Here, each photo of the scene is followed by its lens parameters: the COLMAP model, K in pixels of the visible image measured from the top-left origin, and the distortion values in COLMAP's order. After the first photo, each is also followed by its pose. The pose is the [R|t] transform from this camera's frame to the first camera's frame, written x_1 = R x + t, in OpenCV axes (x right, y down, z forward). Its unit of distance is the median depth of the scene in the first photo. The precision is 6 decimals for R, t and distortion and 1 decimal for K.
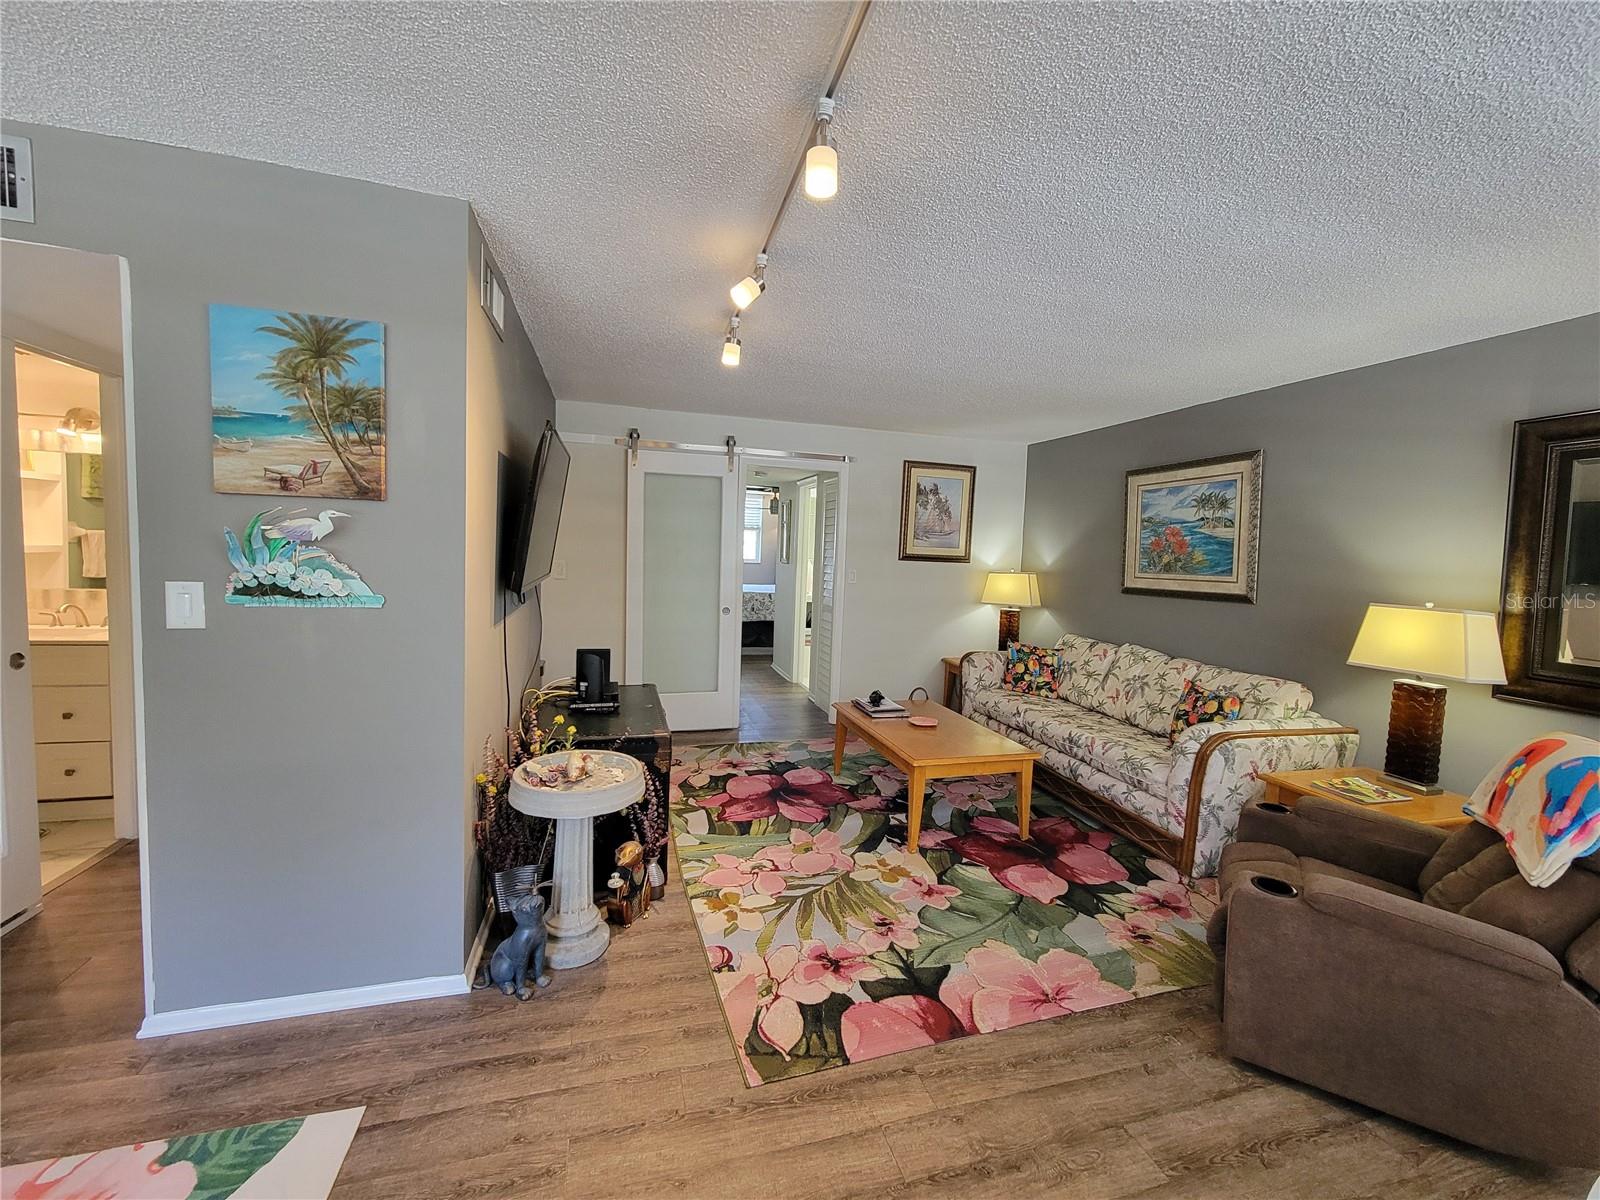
lens RADIAL K [[654.6, 0, 809.9], [0, 654.6, 591.1], [0, 0, 1]] dist [0.001030, -0.001717]
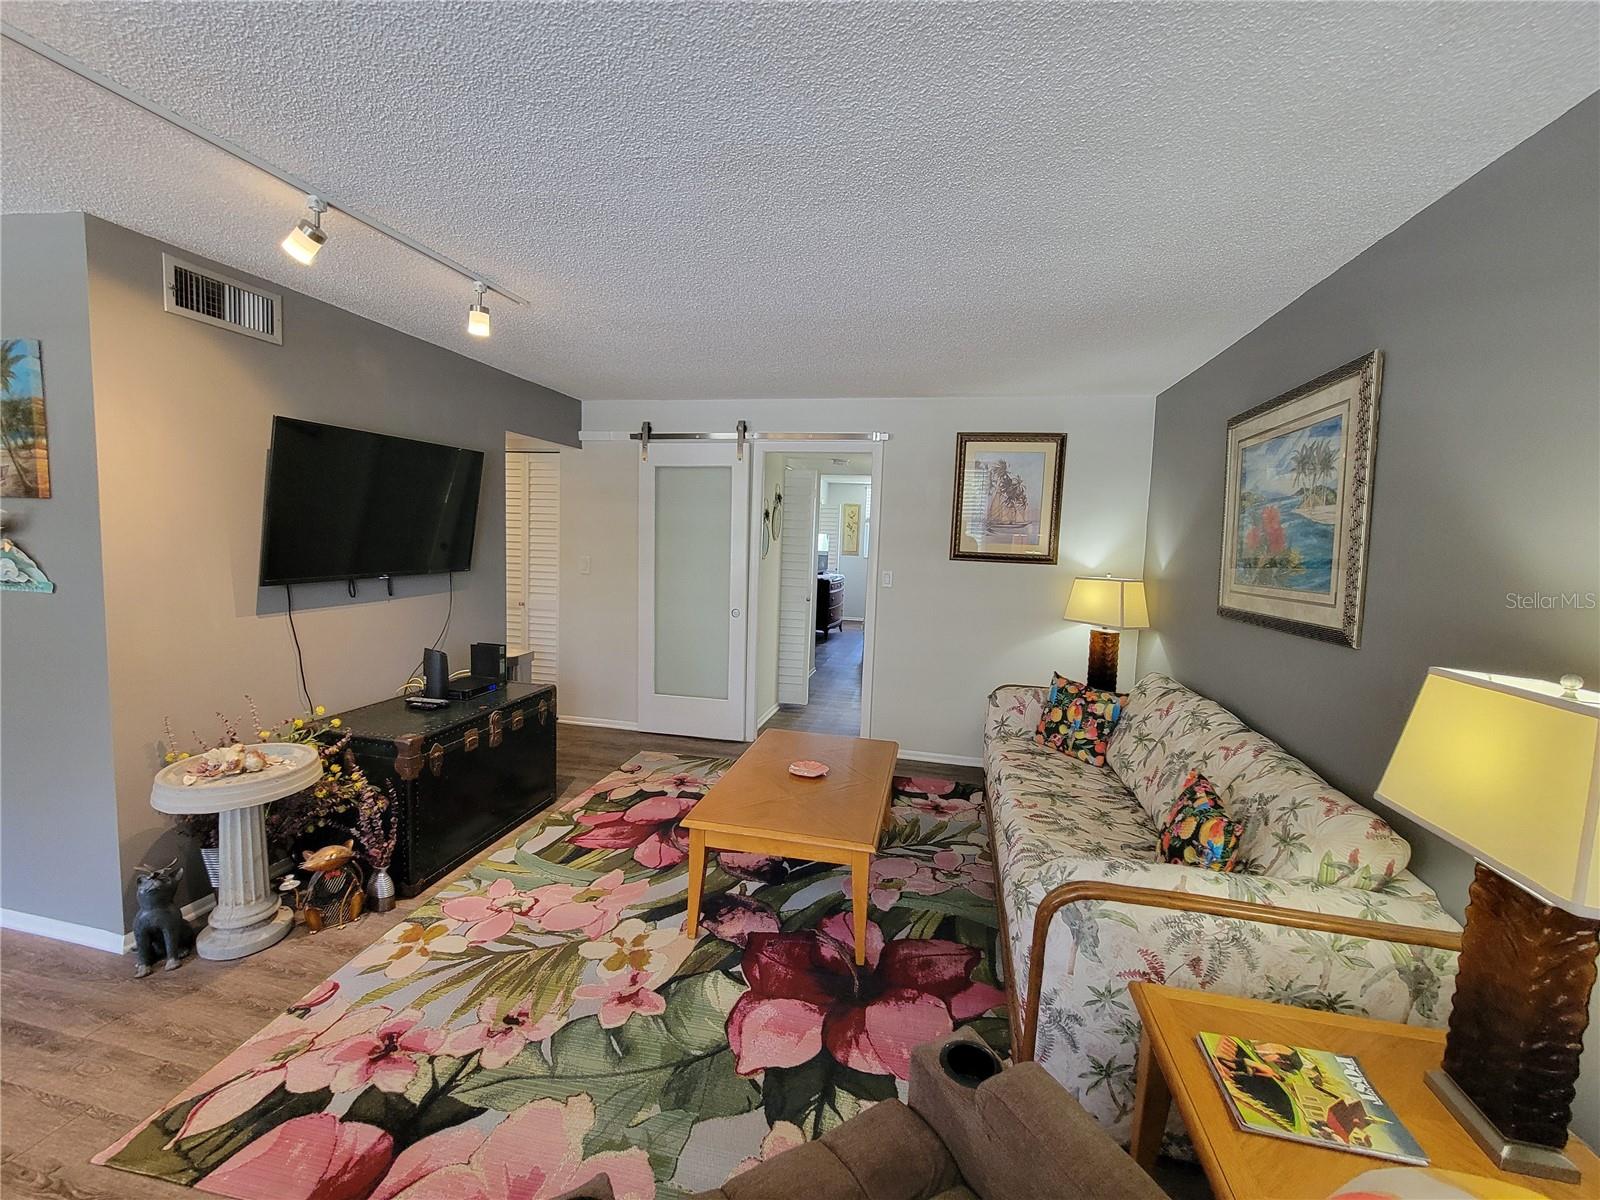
lens RADIAL K [[654.6, 0, 809.9], [0, 654.6, 591.1], [0, 0, 1]] dist [0.001030, -0.001717]
pose [[0.879555, 0.034113, -0.474573, 0.686861], [-0.033290, 0.999394, 0.010139, -0.022013], [0.474631, 0.006880, 0.880158, 0.419930]]
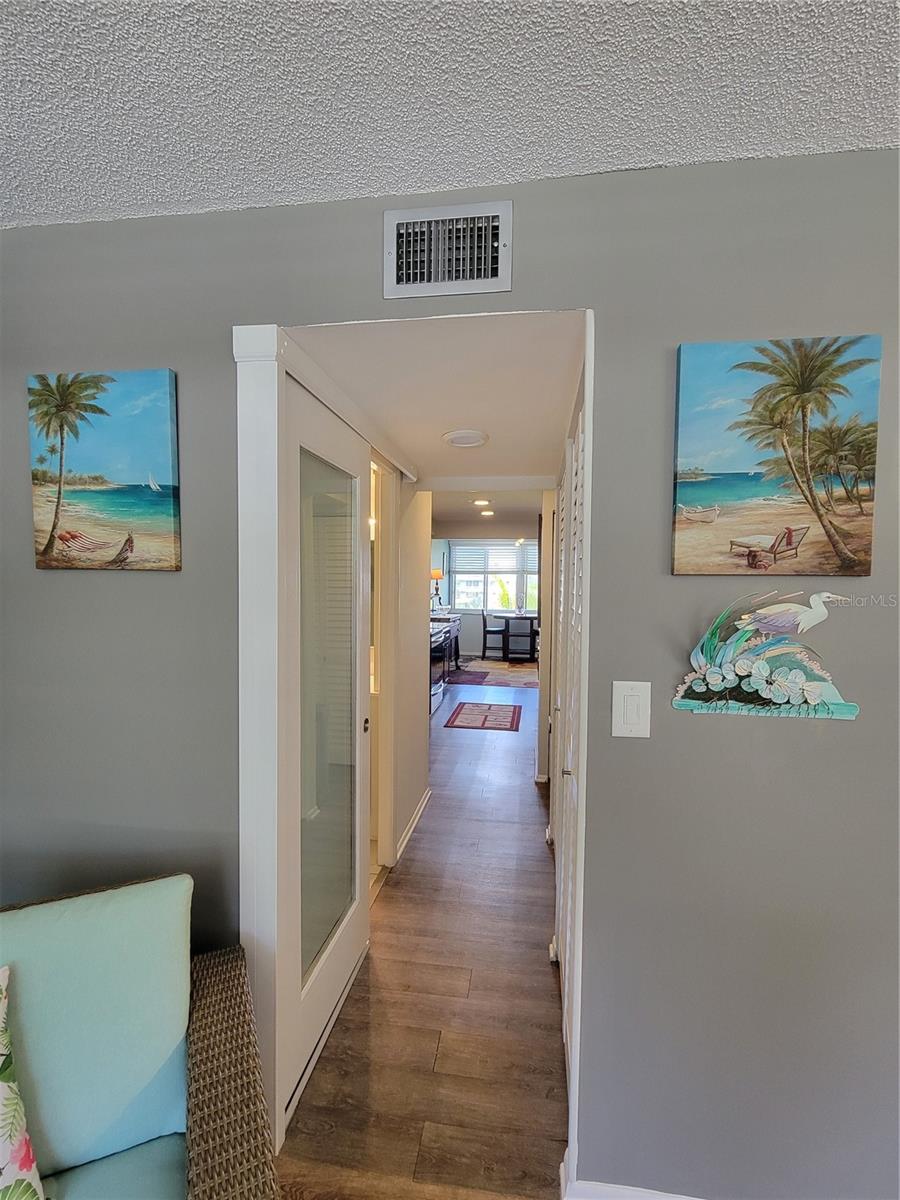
lens RADIAL K [[533.3, 0, 454.9], [0, 533.3, 606.8], [0, 0, 1]] dist [0.002936, -0.003366]
pose [[0.909971, -0.008949, -0.414575, -0.543545], [-0.004841, 0.999470, -0.032200, -0.053808], [0.414643, 0.031308, 0.909445, 0.172676]]
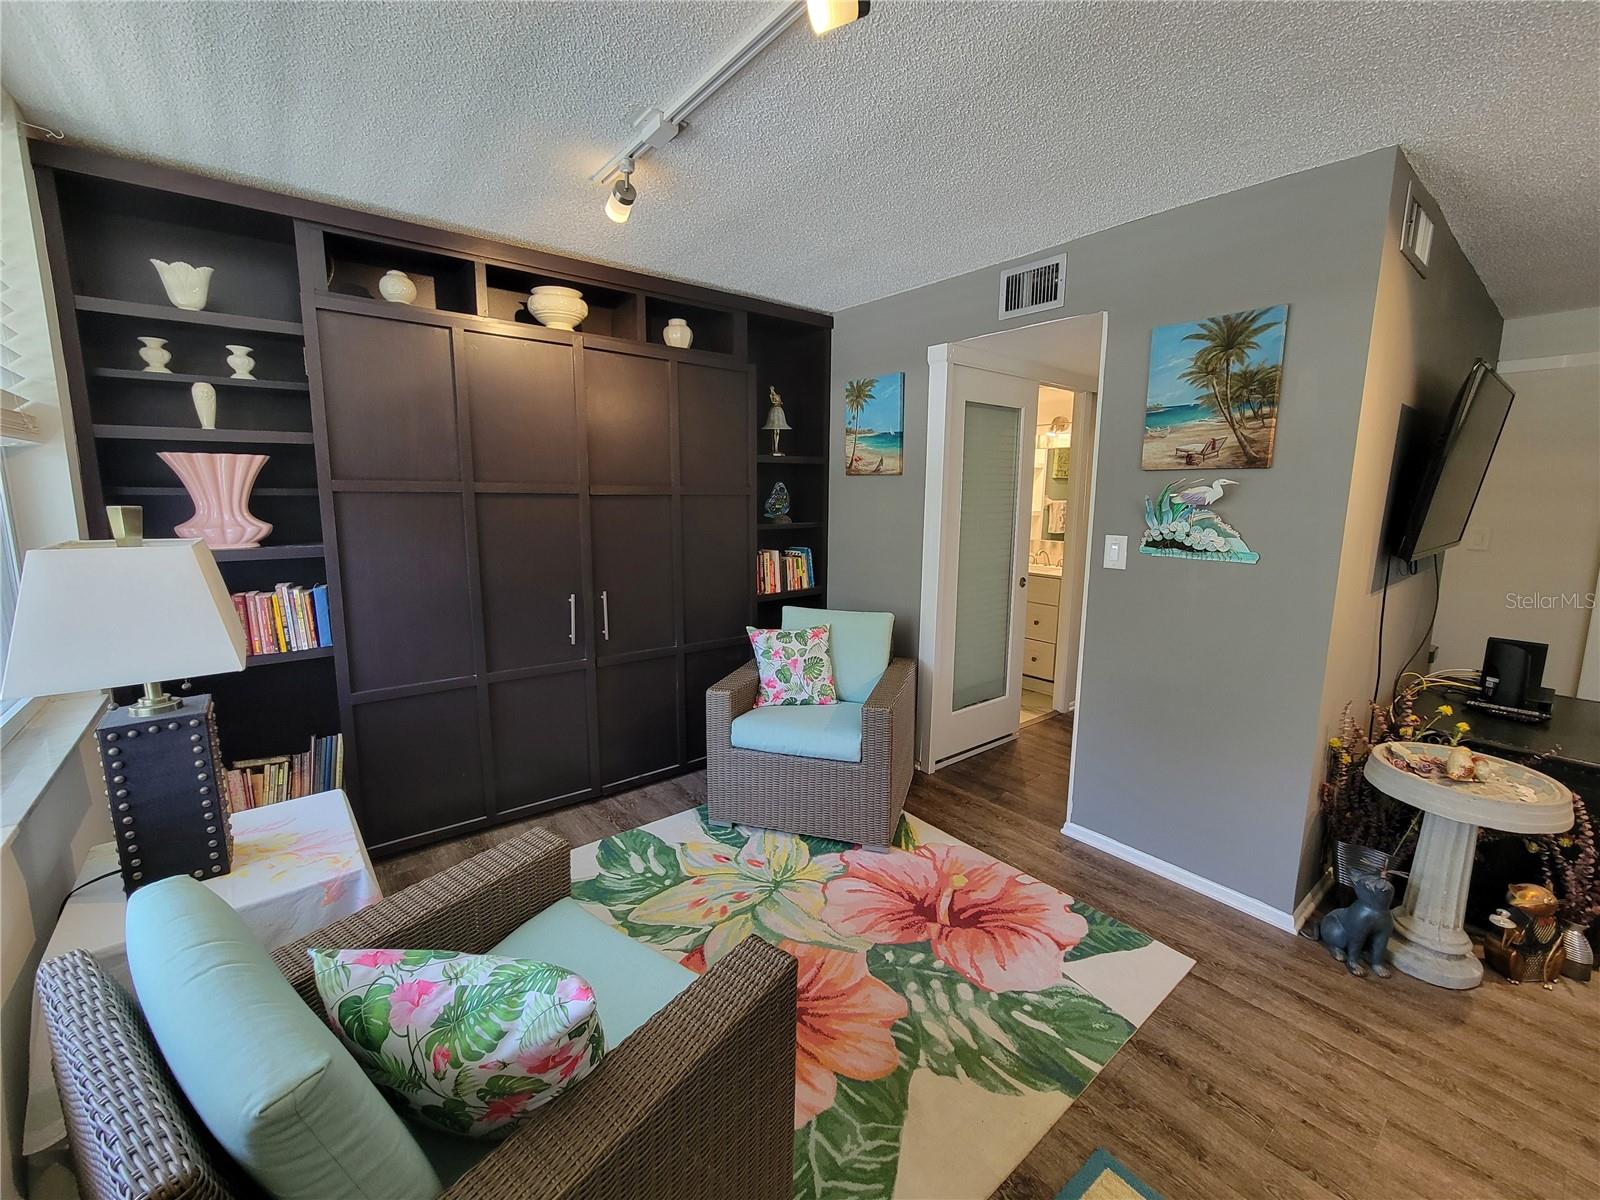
lens RADIAL K [[654.6, 0, 809.9], [0, 654.6, 591.1], [0, 0, 1]] dist [0.001030, -0.001717]
pose [[0.391217, 0.105483, -0.914233, 0.055392], [-0.056944, 0.994281, 0.090351, 0.009287], [0.918535, 0.016713, 0.394986, -0.101524]]
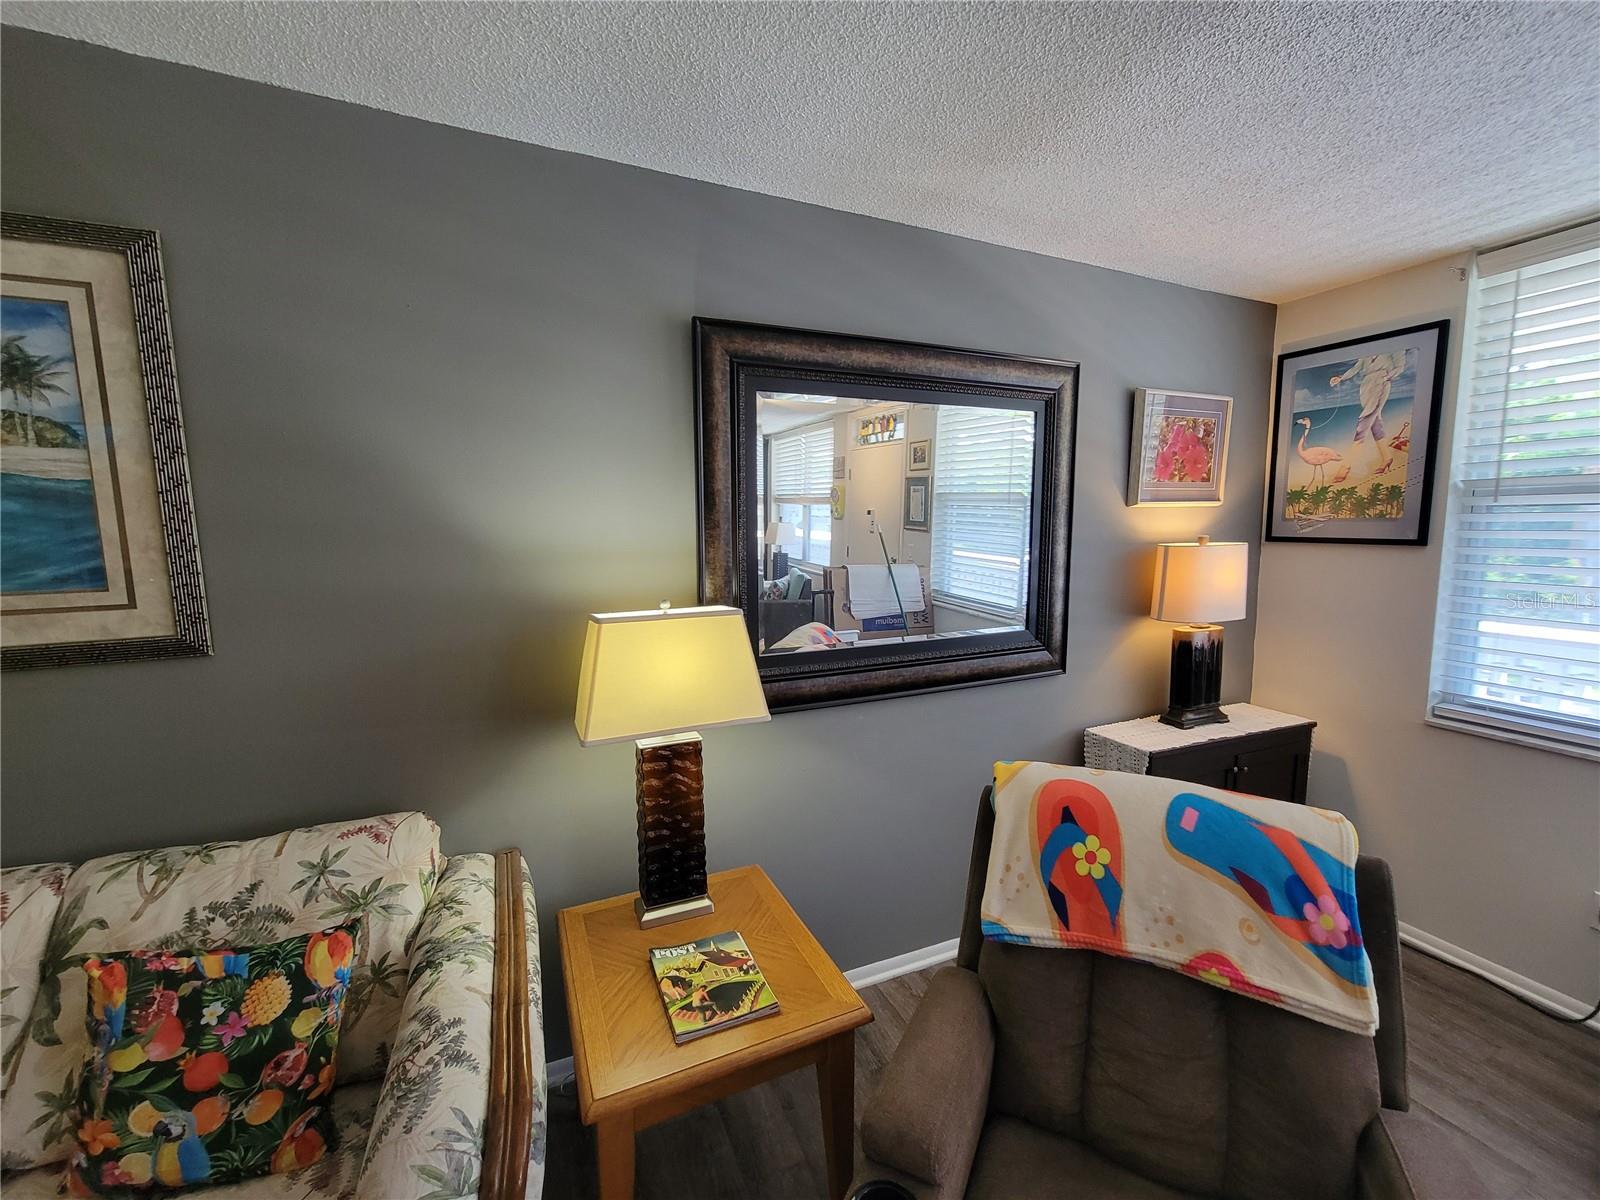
lens RADIAL K [[654.6, 0, 809.9], [0, 654.6, 591.1], [0, 0, 1]] dist [0.001030, -0.001717]
pose [[-0.137060, -0.131072, 0.981853, 0.330340], [0.063671, 0.987992, 0.140779, -0.062378], [-0.988514, 0.081811, -0.127069, 0.884740]]
